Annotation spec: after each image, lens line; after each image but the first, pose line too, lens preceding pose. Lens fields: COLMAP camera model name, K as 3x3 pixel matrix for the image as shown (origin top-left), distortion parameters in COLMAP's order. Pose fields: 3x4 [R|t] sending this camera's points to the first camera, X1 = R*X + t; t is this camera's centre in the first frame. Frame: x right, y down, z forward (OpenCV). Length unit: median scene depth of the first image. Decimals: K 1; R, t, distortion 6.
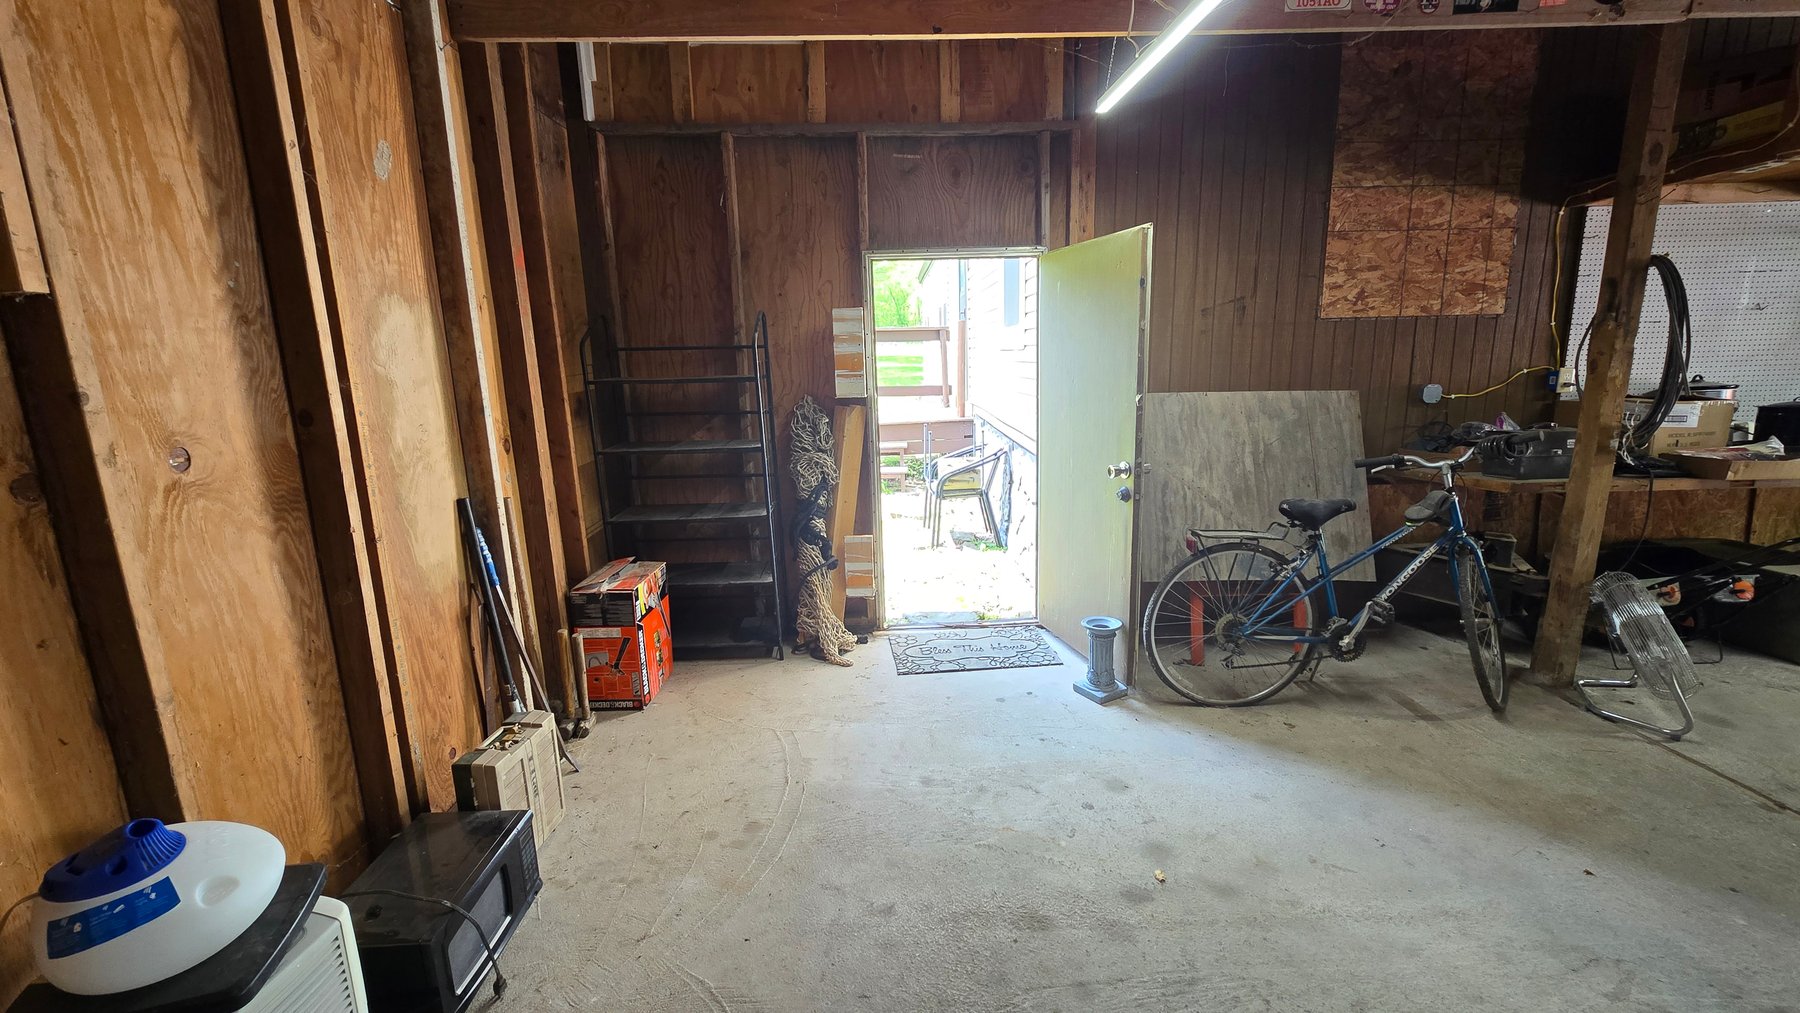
lens RADIAL K [[733.8, 0, 904.2], [0, 733.8, 501.7], [0, 0, 1]] dist [-0.006754, 0.003103]
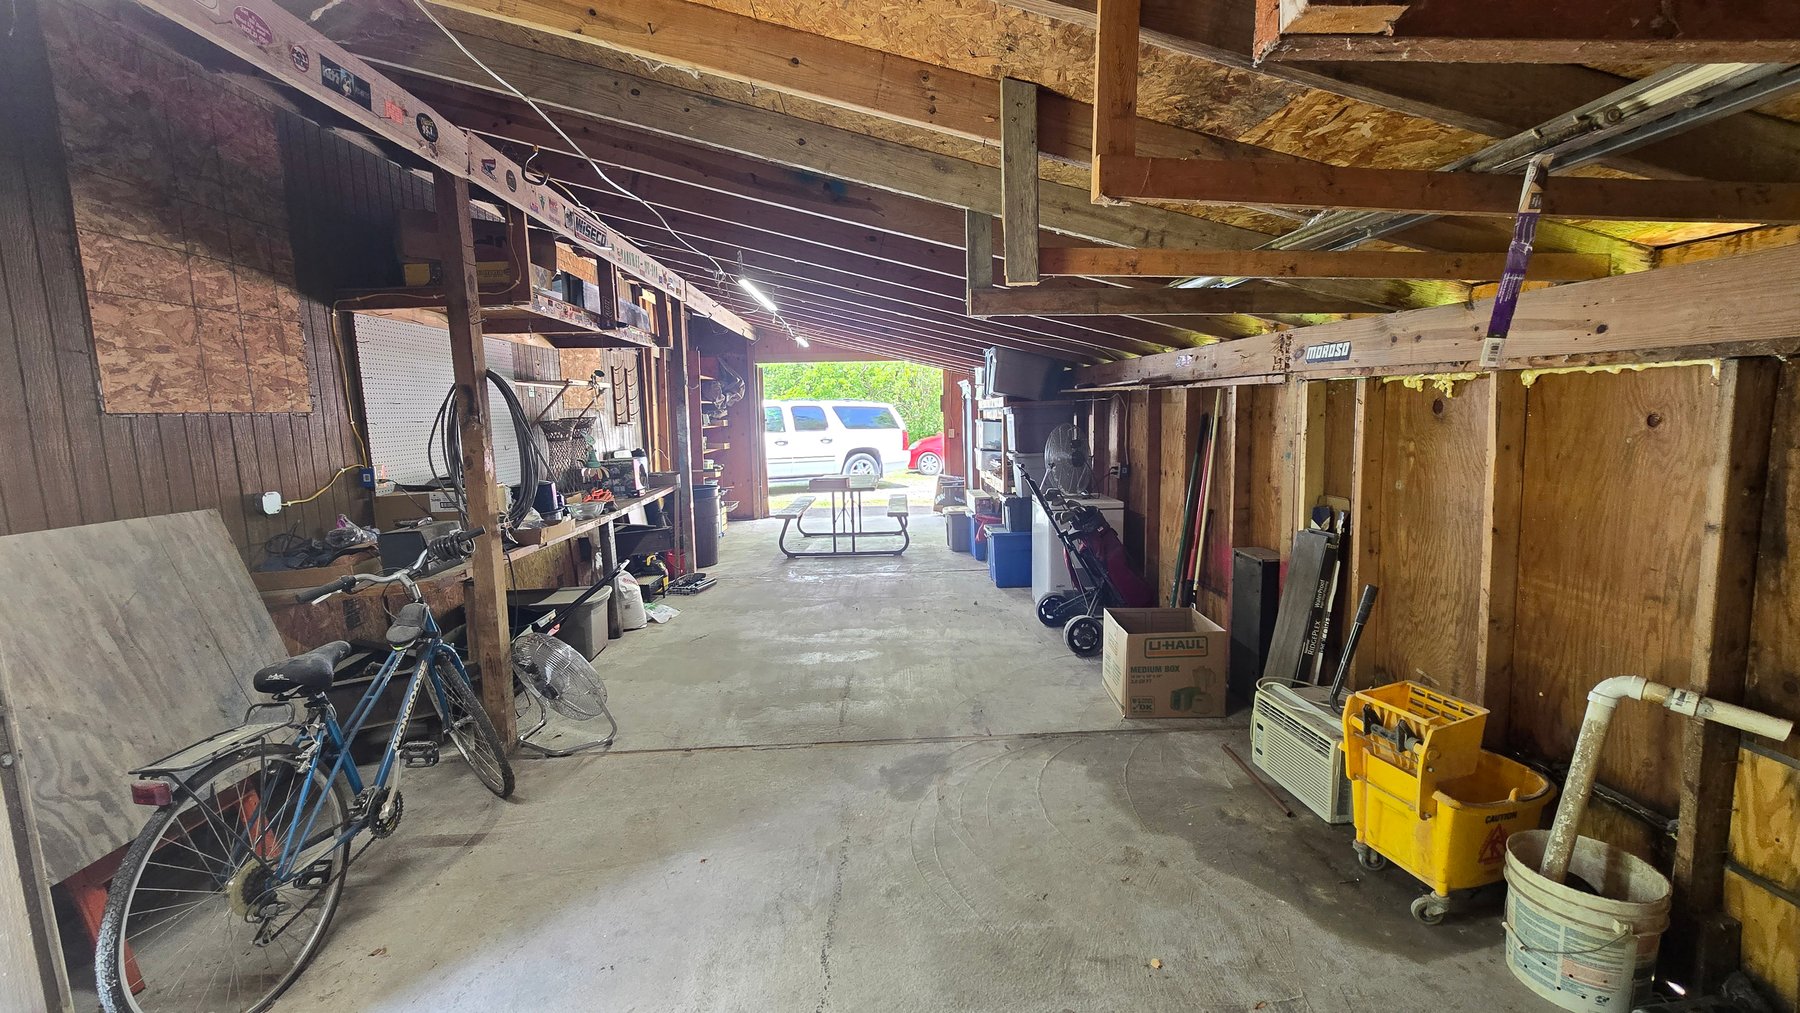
lens RADIAL K [[733.8, 0, 906.3], [0, 733.8, 502.6], [0, 0, 1]] dist [-0.006754, 0.003103]
pose [[-0.013617, -0.101320, 0.994761, -0.136731], [0.222594, 0.969581, 0.101802, -0.073582], [-0.974816, 0.222814, 0.009351, 0.286868]]
